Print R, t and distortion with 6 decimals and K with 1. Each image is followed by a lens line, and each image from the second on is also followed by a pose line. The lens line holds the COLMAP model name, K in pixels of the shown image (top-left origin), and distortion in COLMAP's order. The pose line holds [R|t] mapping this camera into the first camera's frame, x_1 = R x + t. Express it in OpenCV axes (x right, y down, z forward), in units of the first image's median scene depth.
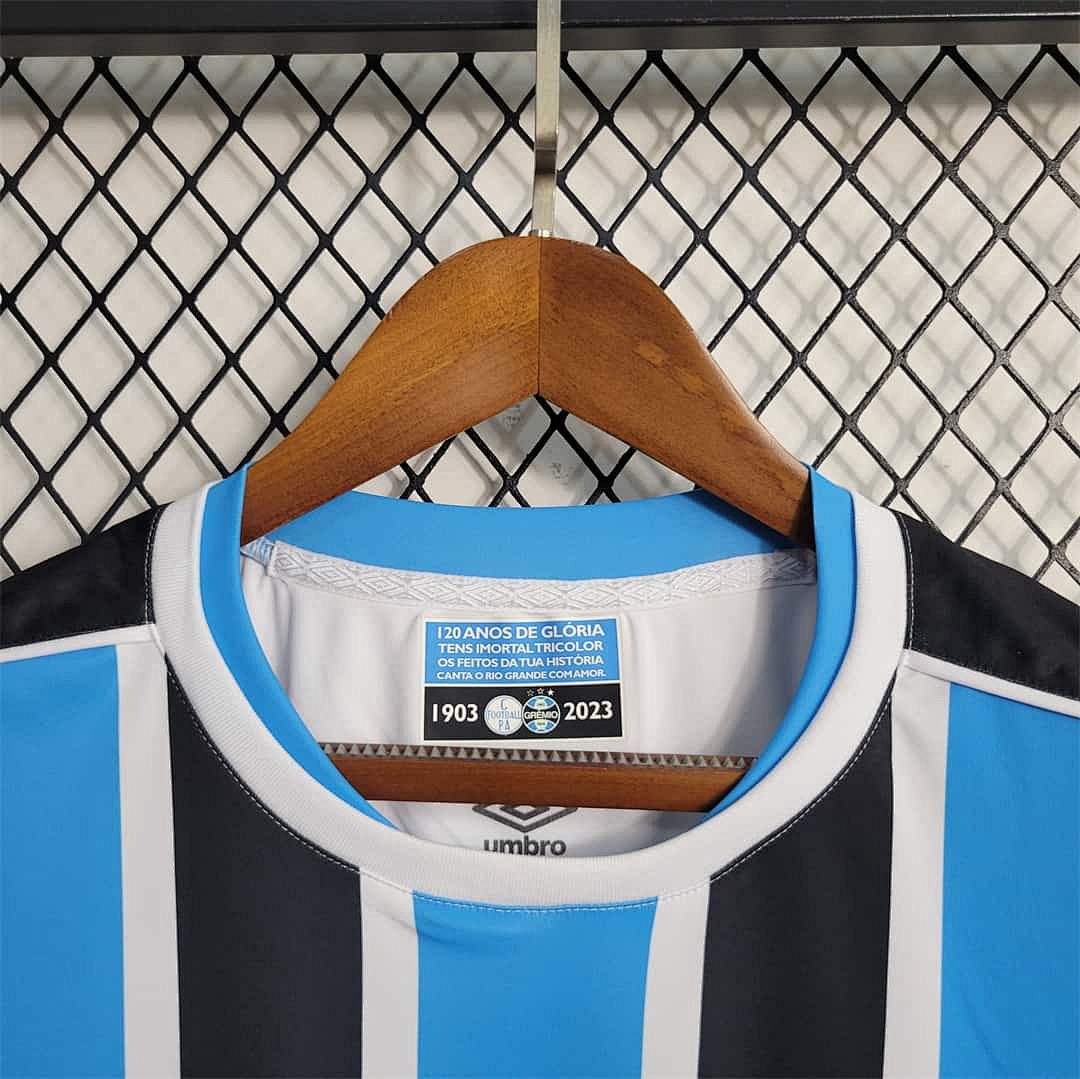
lens RADIAL K [[1108.6, 0, 532.8], [0, 1108.6, 538.8], [0, 0, 1]] dist [0.024448, 0.000000]
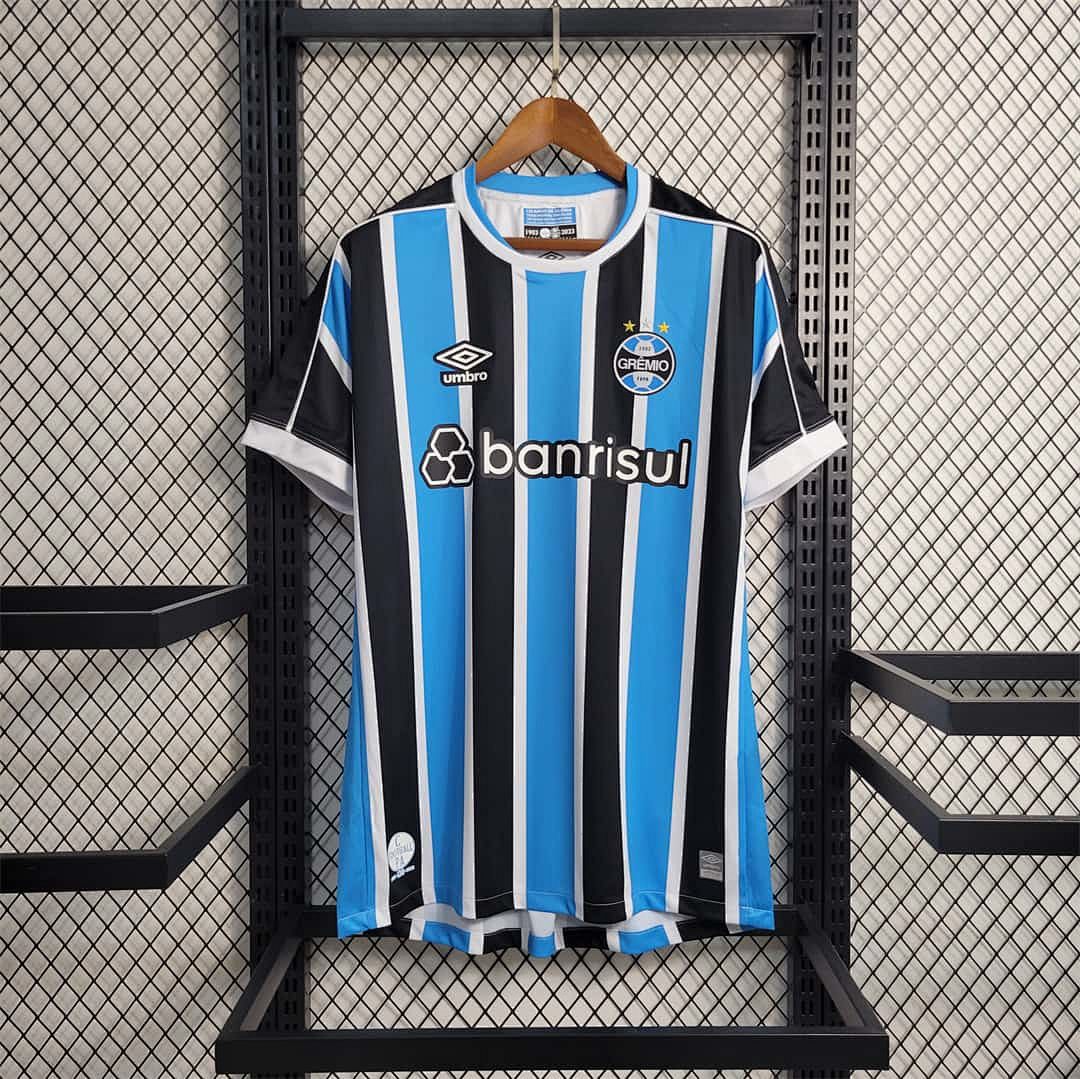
lens RADIAL K [[1108.6, 0, 537.1], [0, 1108.6, 533.8], [0, 0, 1]] dist [0.024448, 0.000000]
pose [[0.998785, -0.018607, 0.045622, -0.239399], [0.013005, 0.992670, 0.120154, 0.706338], [-0.047524, -0.119415, 0.991706, -2.774467]]
